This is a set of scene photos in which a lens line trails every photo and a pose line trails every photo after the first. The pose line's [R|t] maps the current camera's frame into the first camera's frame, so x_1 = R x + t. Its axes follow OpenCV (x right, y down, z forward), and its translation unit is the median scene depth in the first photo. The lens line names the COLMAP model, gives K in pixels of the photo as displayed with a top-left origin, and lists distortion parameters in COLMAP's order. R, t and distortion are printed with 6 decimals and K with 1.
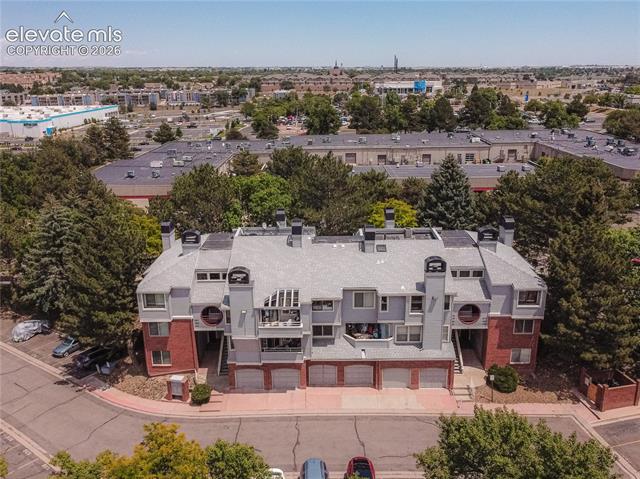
lens RADIAL K [[552.1, 0, 322.5], [0, 552.1, 237.8], [0, 0, 1]] dist [0.006845, -0.002484]
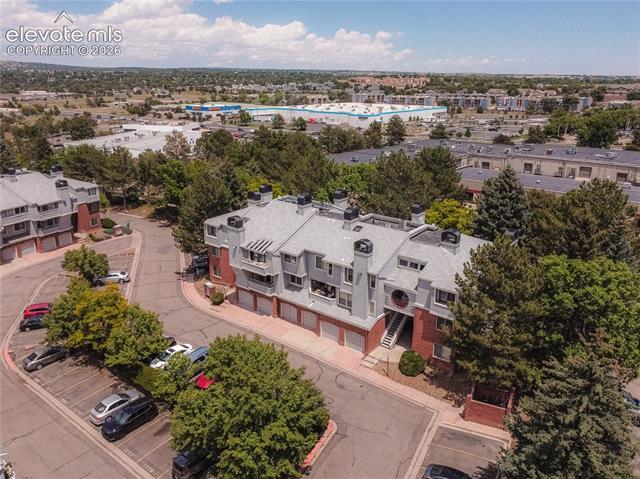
lens RADIAL K [[507.9, 0, 318.7], [0, 507.9, 239.4], [0, 0, 1]] dist [0.001230, -0.002900]
pose [[0.782814, 0.207459, -0.586654, 0.719967], [-0.198054, 0.976825, 0.081159, -0.031916], [0.589895, 0.052657, 0.805761, 0.063593]]
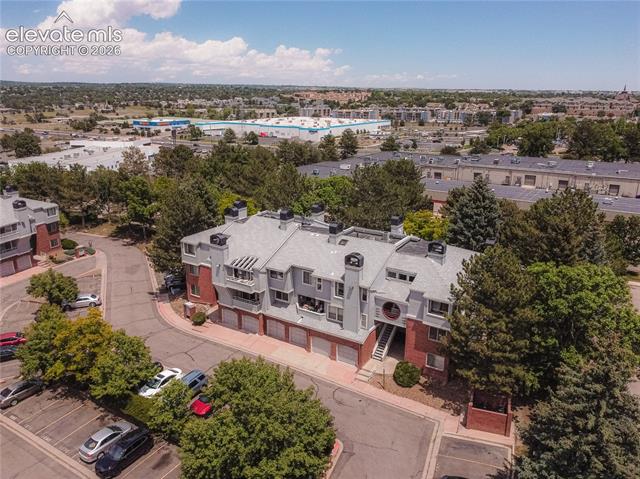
lens RADIAL K [[496.3, 0, 320.0], [0, 496.3, 239.5], [0, 0, 1]] dist [0.002388, -0.005313]
pose [[0.847831, 0.168257, -0.502863, 0.632150], [-0.170669, 0.984448, 0.041645, -0.024147], [0.502050, 0.050515, 0.863362, 0.038616]]
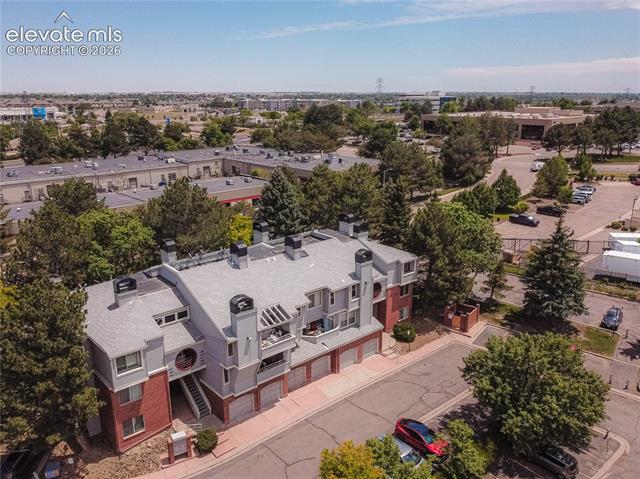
lens RADIAL K [[516.0, 0, 318.2], [0, 516.0, 239.9], [0, 0, 1]] dist [0.004310, -0.010533]
pose [[0.753706, -0.176474, 0.633075, -0.551567], [0.190959, 0.980520, 0.045980, -0.053505], [-0.628857, 0.086236, 0.772724, 0.170925]]
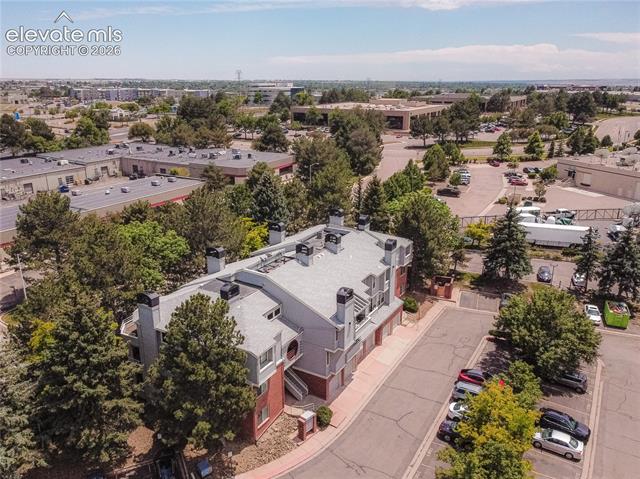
lens RADIAL K [[507.9, 0, 318.7], [0, 507.9, 239.4], [0, 0, 1]] dist [0.001230, -0.002900]
pose [[0.505275, -0.251636, 0.825455, -0.926784], [0.246997, 0.958694, 0.141062, -0.185559], [-0.826855, 0.132610, 0.546558, 0.404892]]
